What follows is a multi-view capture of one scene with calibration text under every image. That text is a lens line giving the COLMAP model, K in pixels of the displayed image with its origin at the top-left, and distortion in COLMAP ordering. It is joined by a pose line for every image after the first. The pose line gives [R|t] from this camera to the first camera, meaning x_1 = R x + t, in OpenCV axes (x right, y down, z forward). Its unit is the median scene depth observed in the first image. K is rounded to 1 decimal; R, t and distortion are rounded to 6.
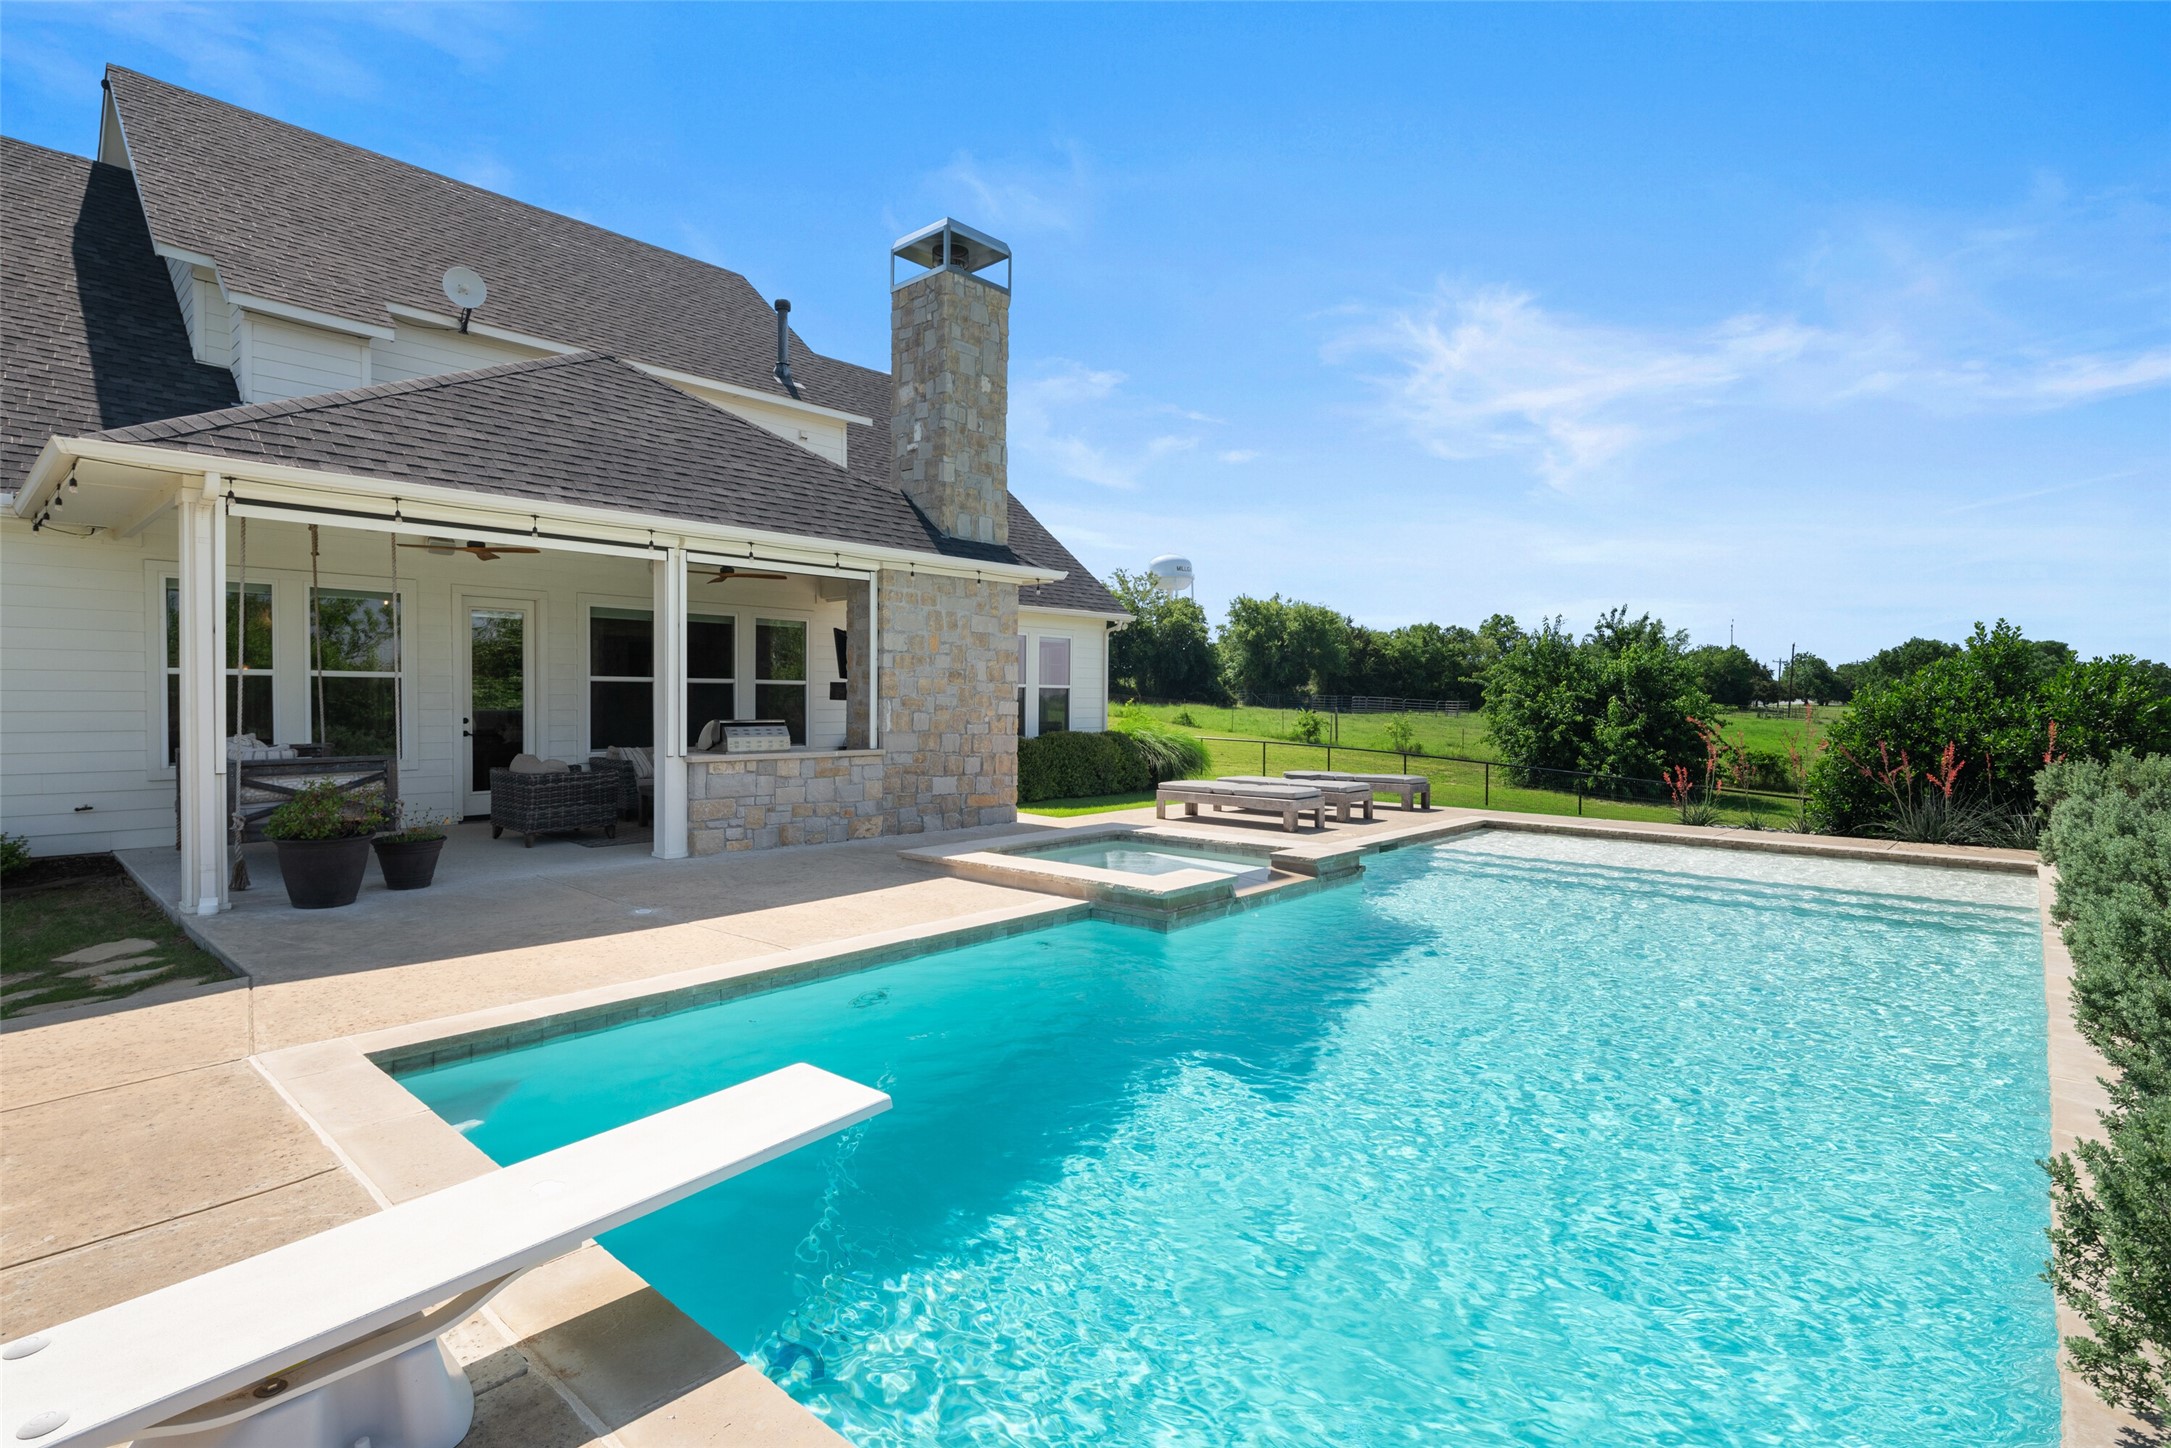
lens RADIAL K [[1054.8, 0, 1081.6], [0, 1054.8, 718.5], [0, 0, 1]] dist [-0.005975, -0.001264]
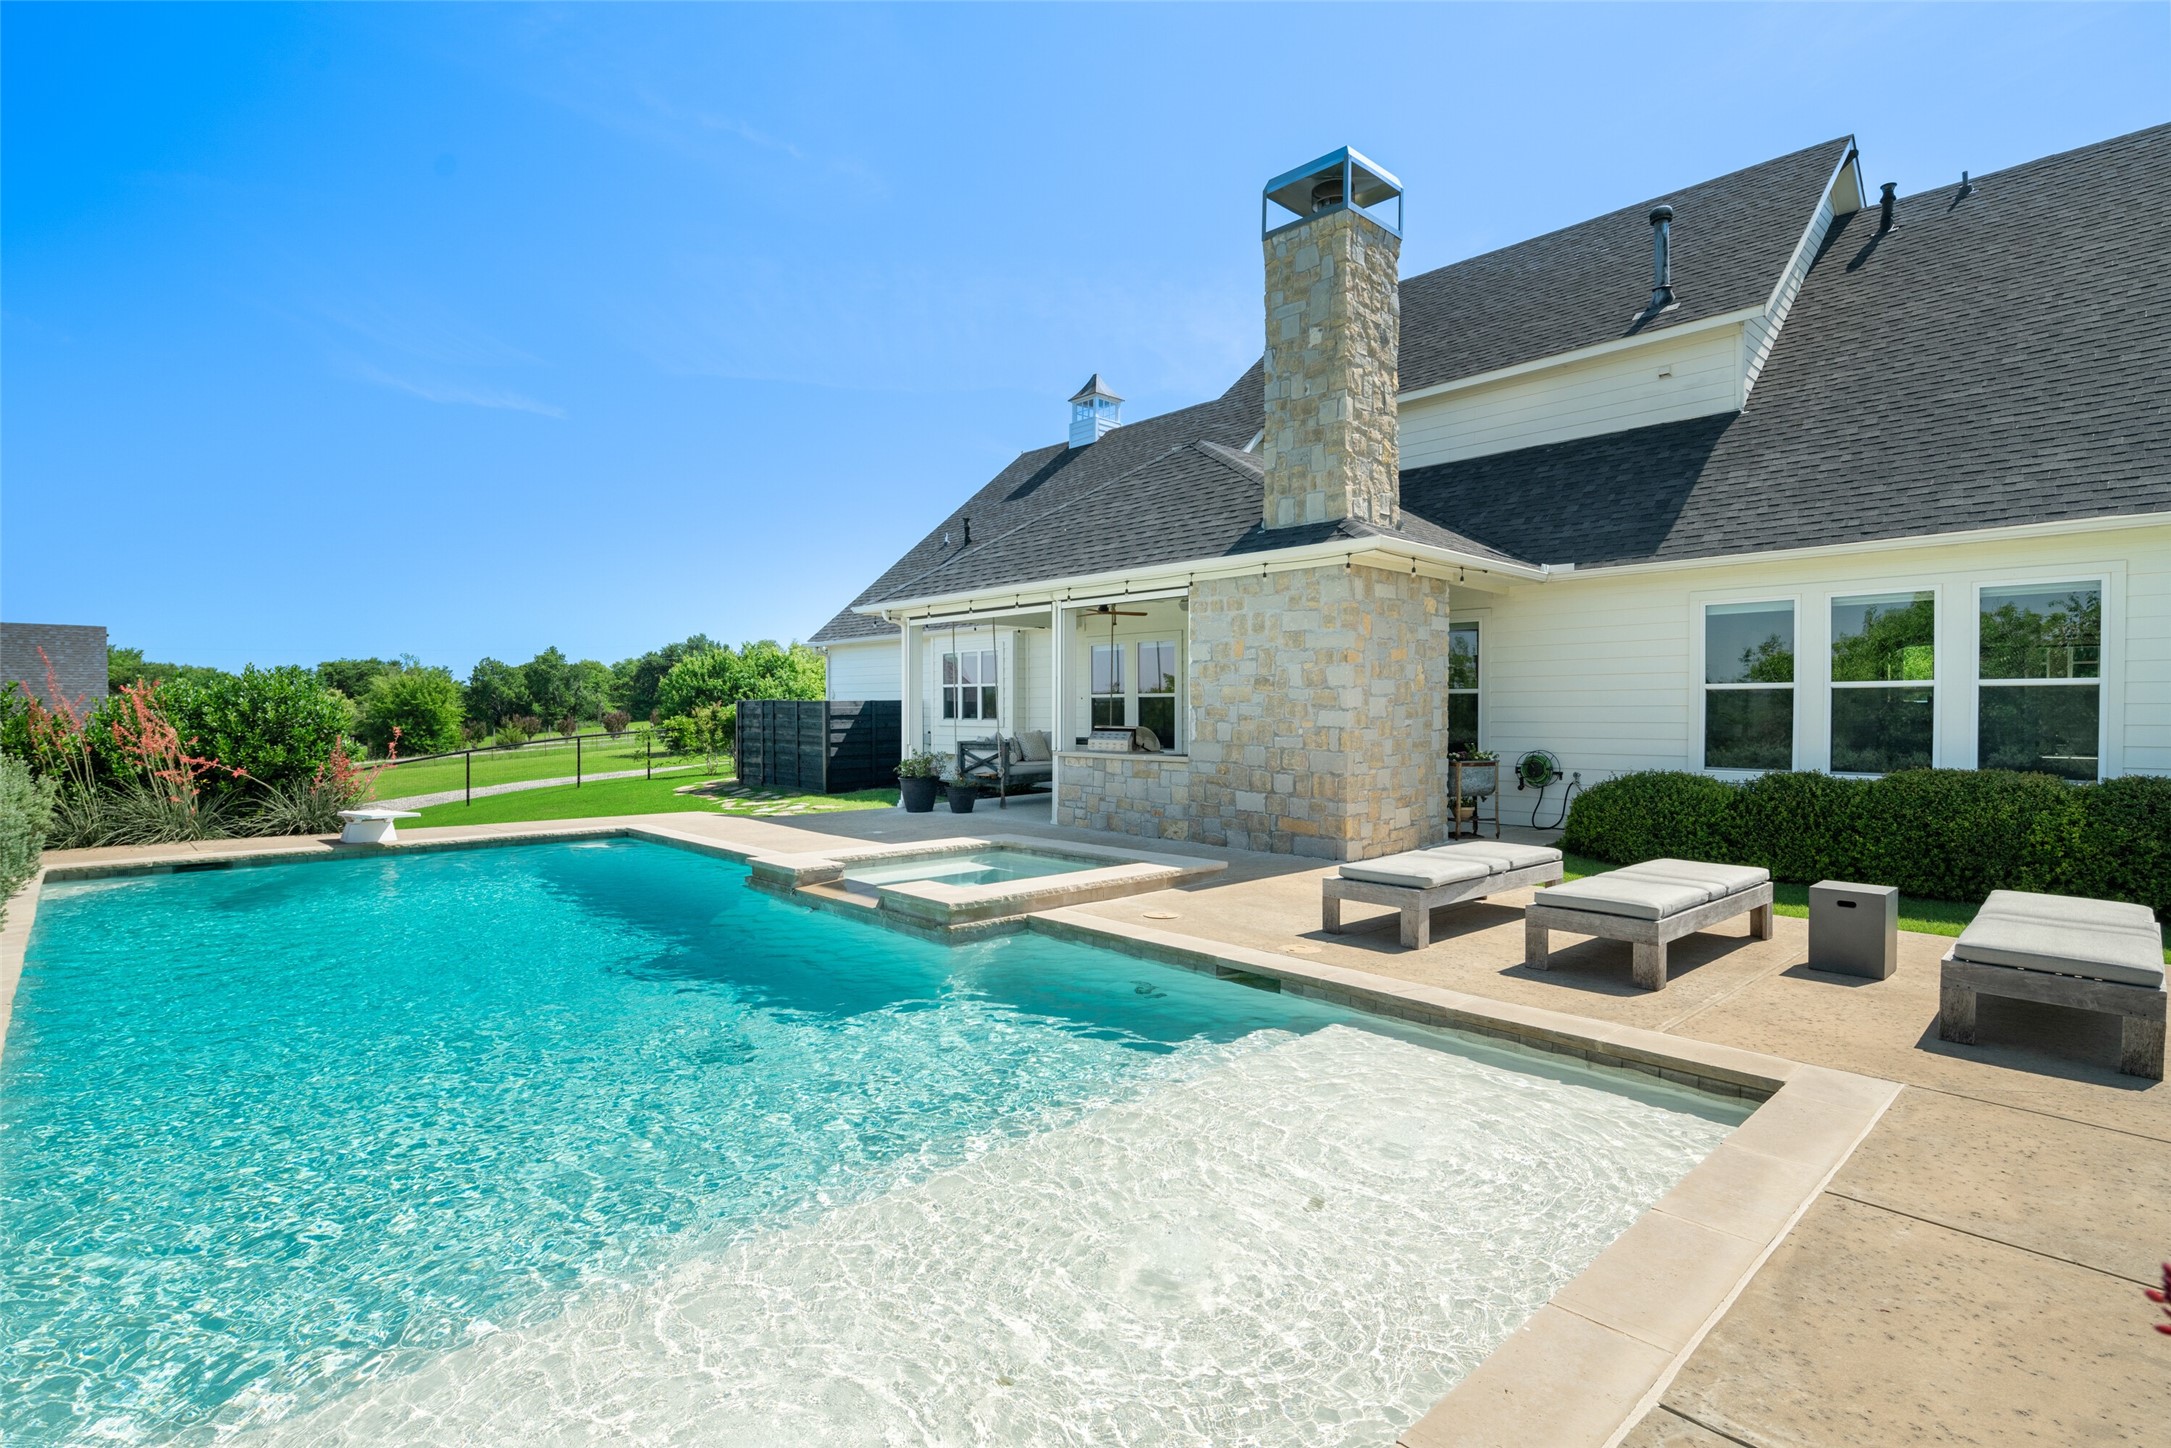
lens RADIAL K [[1054.8, 0, 1081.8], [0, 1054.8, 720.5], [0, 0, 1]] dist [-0.005975, -0.001264]
pose [[-0.084929, 0.007082, -0.996362, 0.819032], [-0.016764, 0.999823, 0.008535, -0.013247], [0.996246, 0.017428, -0.084796, 0.947237]]
